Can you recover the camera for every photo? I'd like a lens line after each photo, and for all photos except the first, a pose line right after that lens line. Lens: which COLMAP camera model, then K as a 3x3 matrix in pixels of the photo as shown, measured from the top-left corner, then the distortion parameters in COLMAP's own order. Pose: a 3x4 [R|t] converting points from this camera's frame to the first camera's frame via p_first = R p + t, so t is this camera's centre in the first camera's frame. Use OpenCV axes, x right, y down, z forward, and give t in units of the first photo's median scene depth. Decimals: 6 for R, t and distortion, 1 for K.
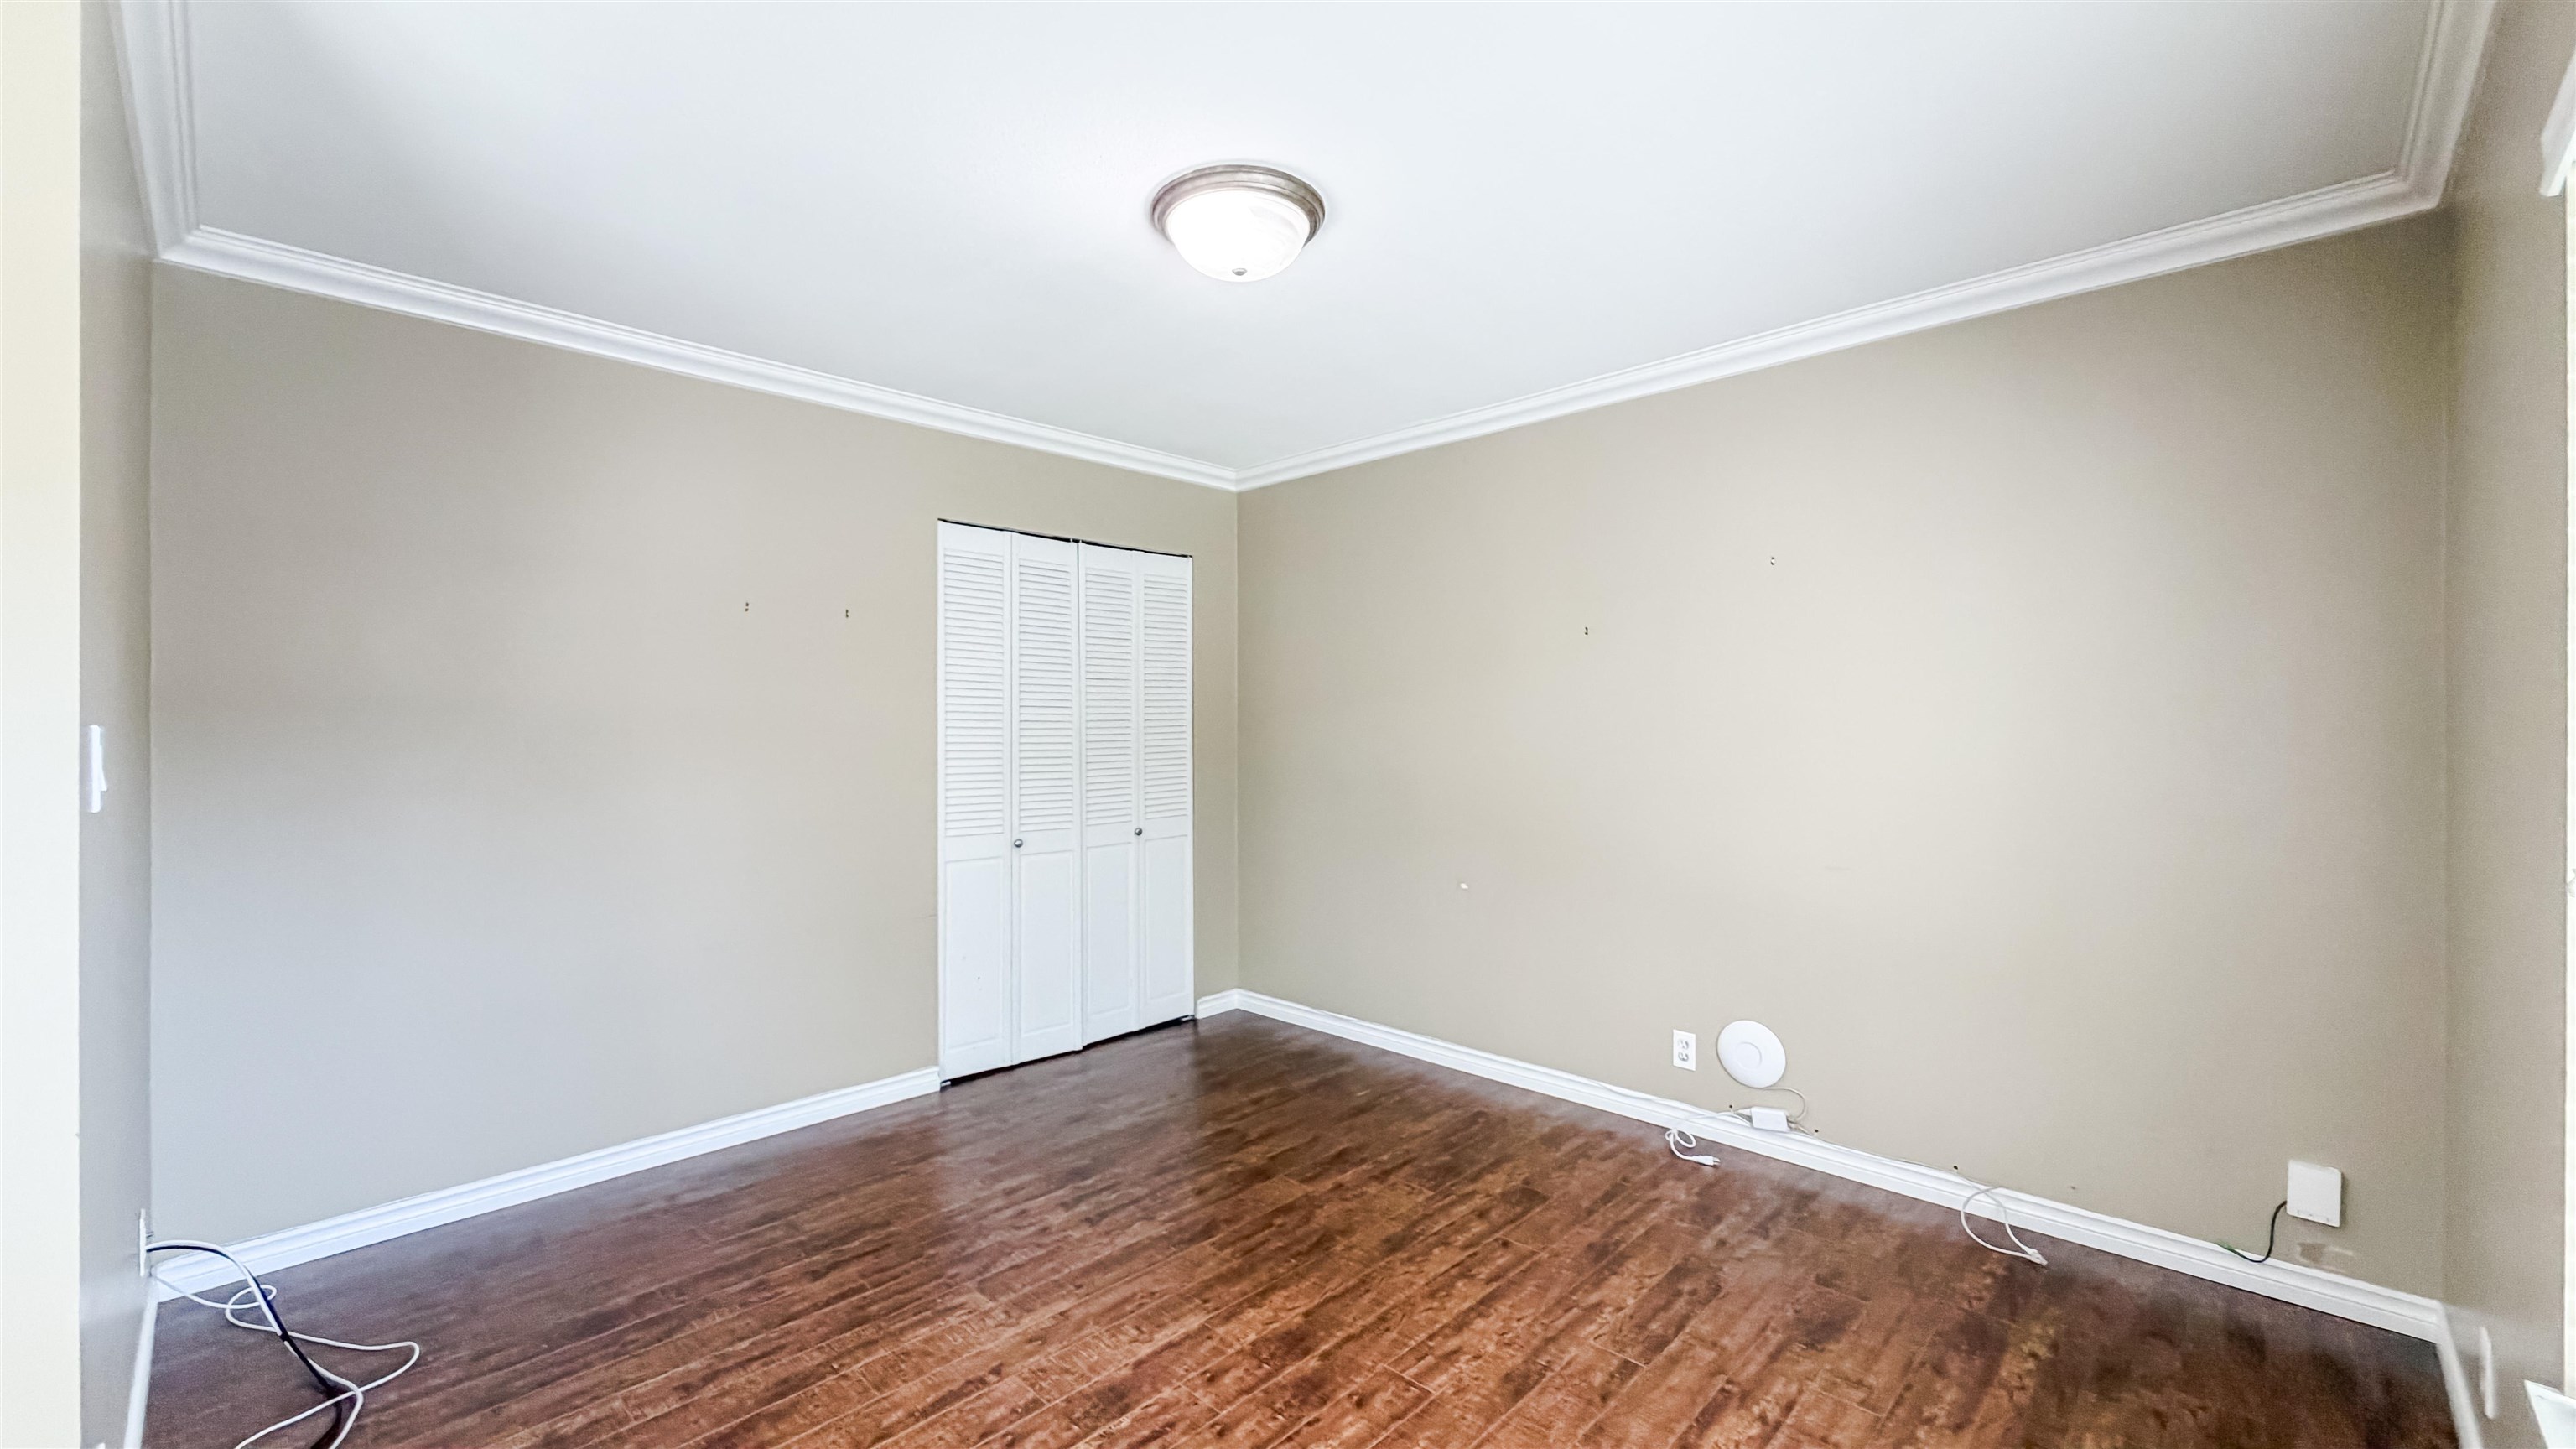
lens RADIAL K [[1040.3, 0, 1294.8], [0, 1040.3, 710.0], [0, 0, 1]] dist [-0.000494, -0.000026]
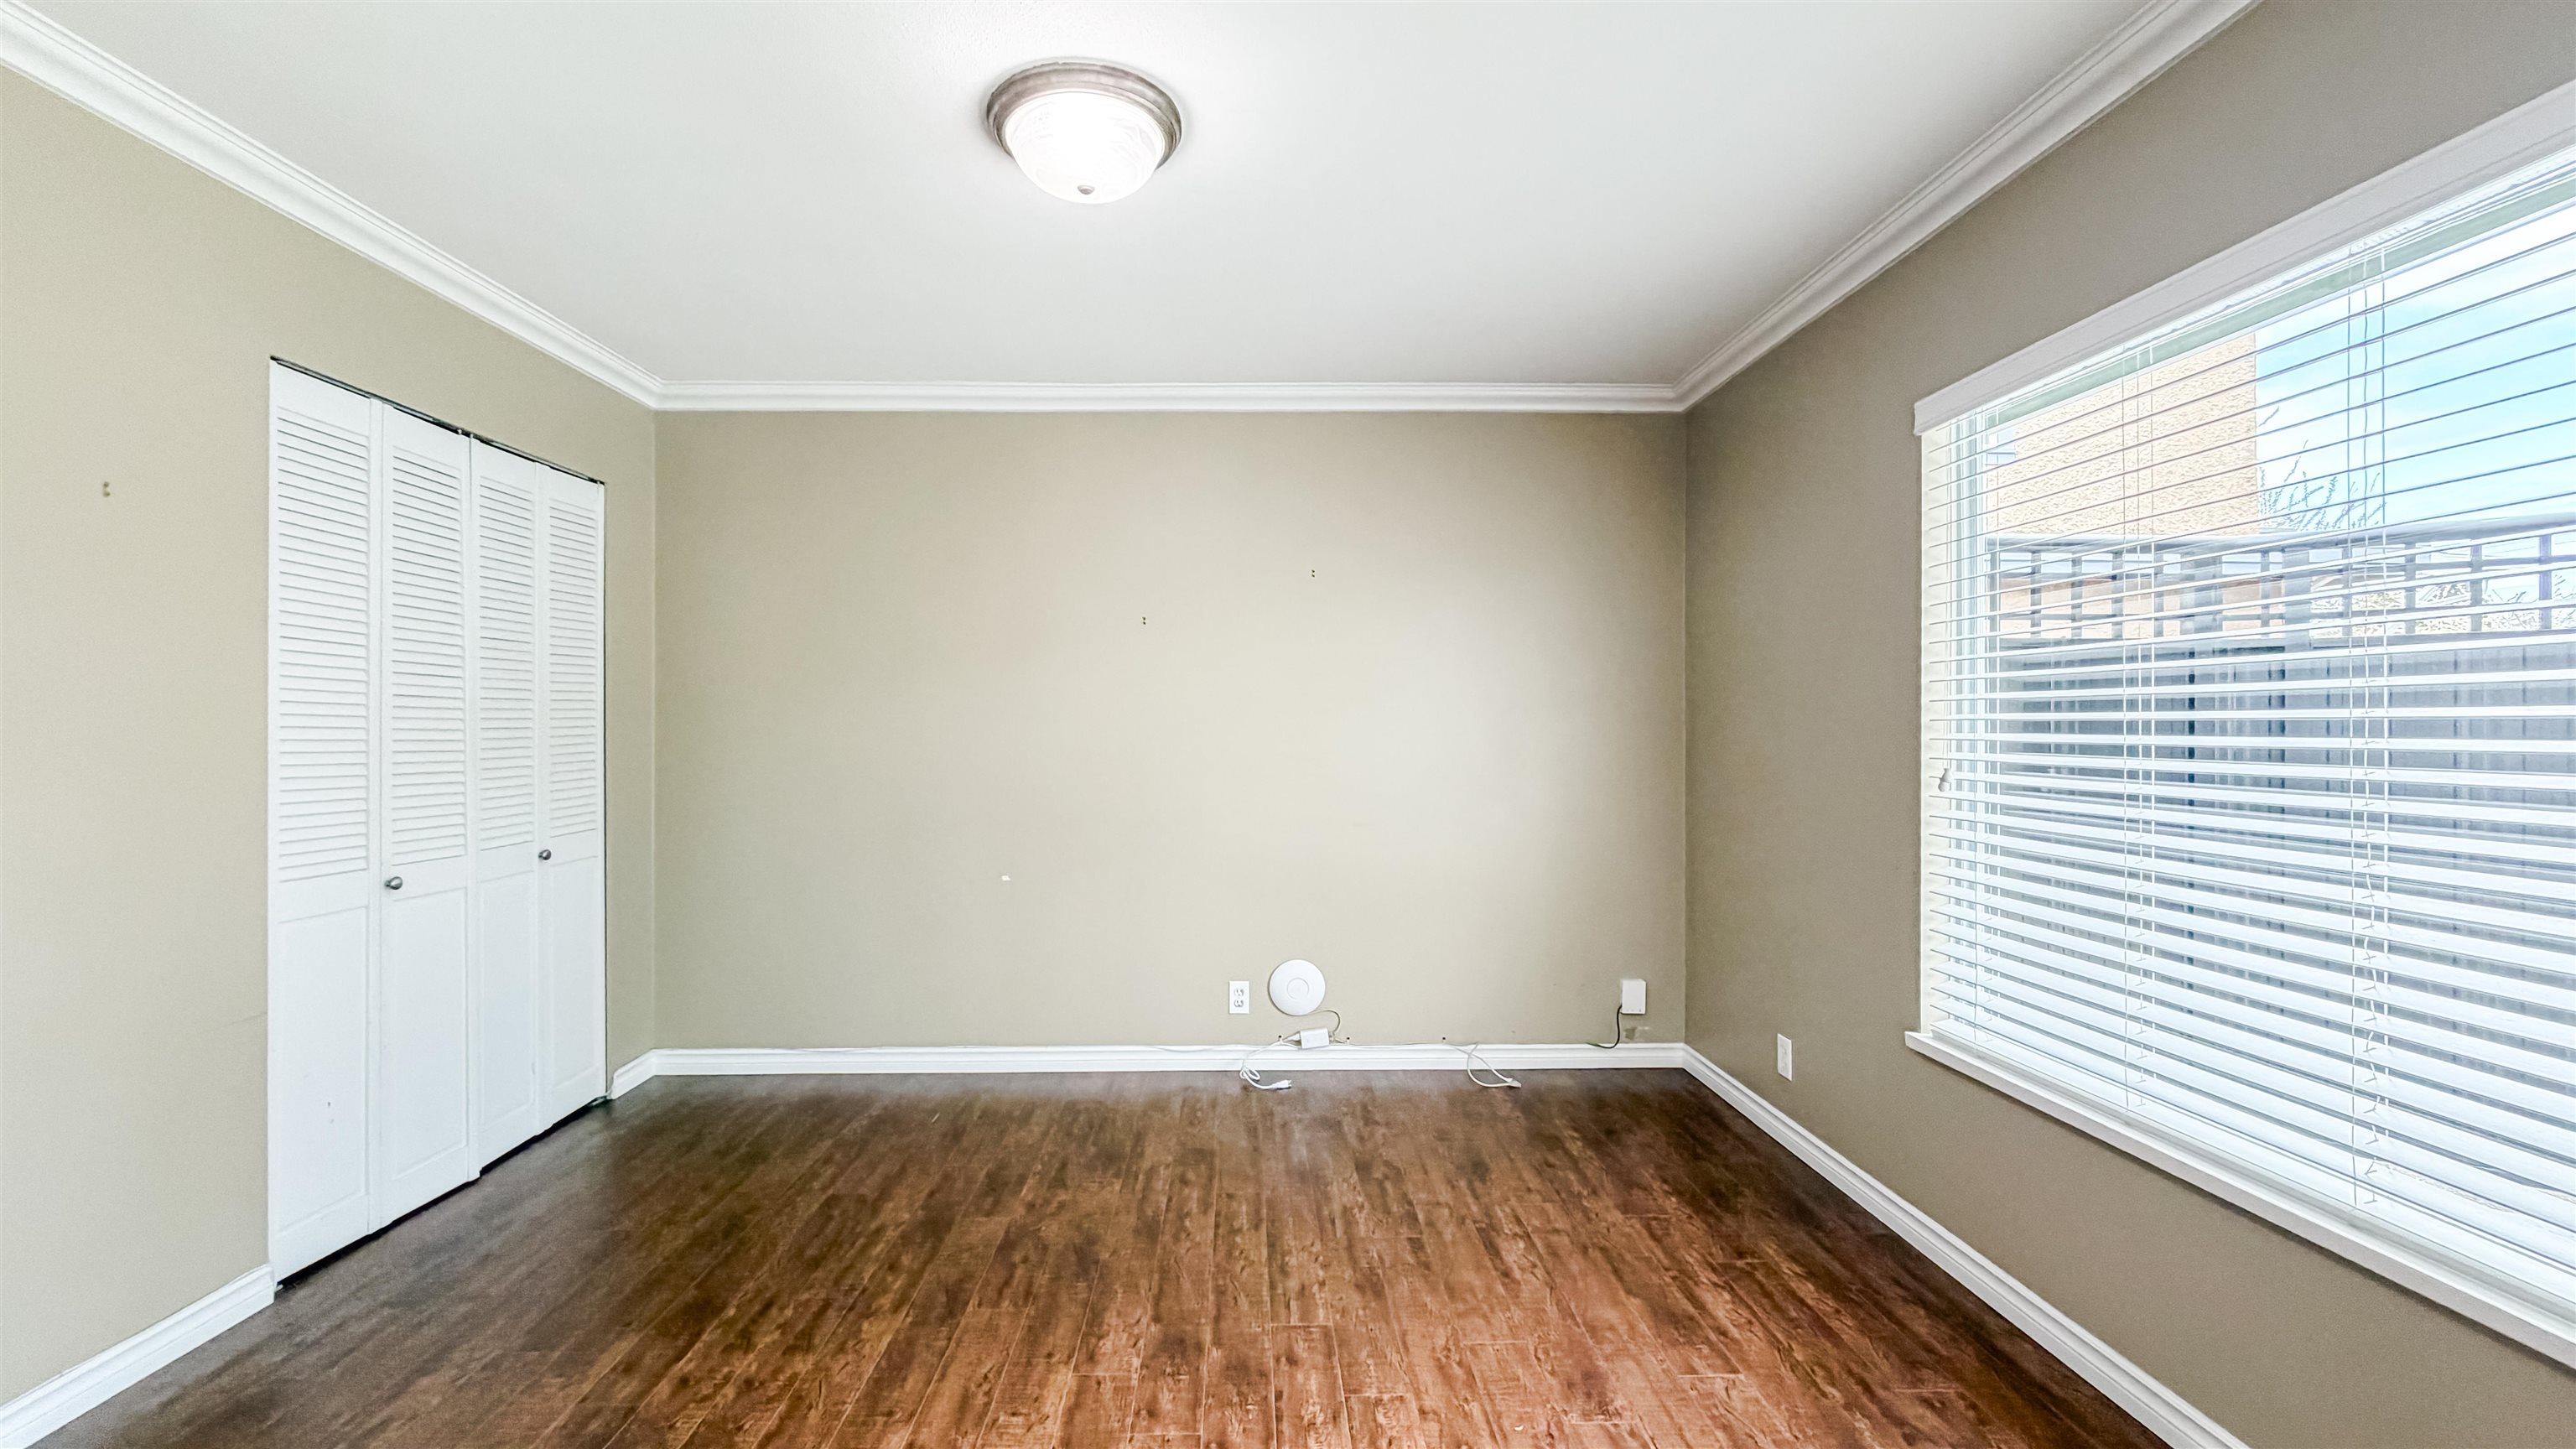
lens RADIAL K [[1039.4, 0, 1275.9], [0, 1039.4, 712.9], [0, 0, 1]] dist [-0.003413, -0.000552]
pose [[0.699451, 0.010992, 0.714596, -0.474633], [-0.009884, 0.999935, -0.005707, 0.027416], [-0.714612, -0.003071, 0.699514, 0.212361]]
